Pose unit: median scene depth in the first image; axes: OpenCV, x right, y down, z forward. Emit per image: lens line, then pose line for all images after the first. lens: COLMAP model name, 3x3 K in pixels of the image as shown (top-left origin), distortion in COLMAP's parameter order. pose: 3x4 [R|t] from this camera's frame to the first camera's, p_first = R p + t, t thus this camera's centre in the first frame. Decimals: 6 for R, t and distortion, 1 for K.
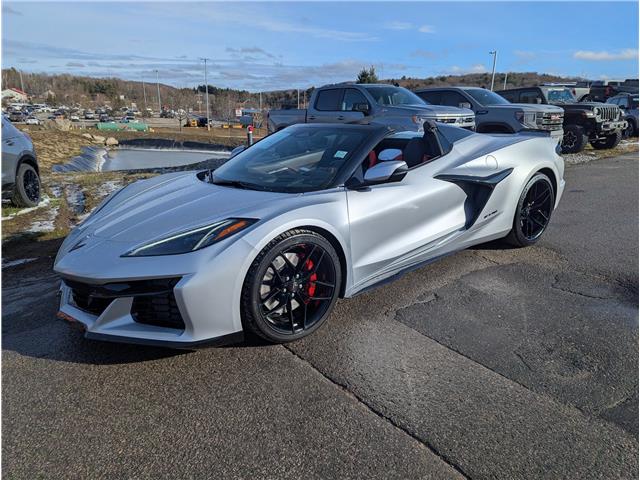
lens RADIAL K [[451.3, 0, 326.6], [0, 451.3, 243.8], [0, 0, 1]] dist [0.052161, -0.040290]
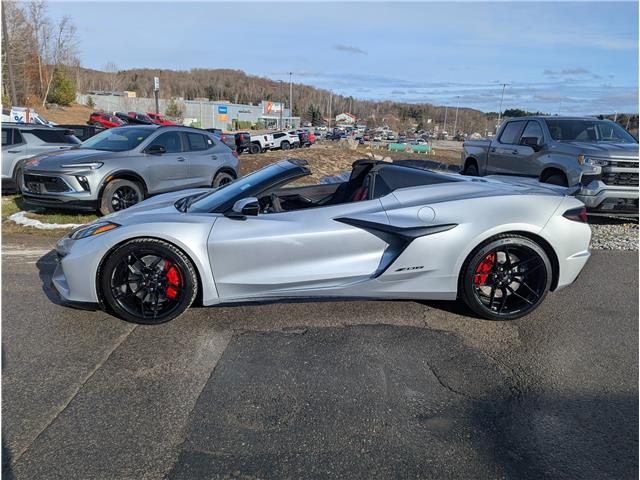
lens RADIAL K [[451.3, 0, 323.7], [0, 451.3, 239.0], [0, 0, 1]] dist [0.052161, -0.040290]
pose [[0.805348, 0.168533, -0.568341, 0.881509], [-0.200801, 0.979614, 0.005953, -0.113558], [0.557758, 0.109329, 0.822771, 0.169377]]
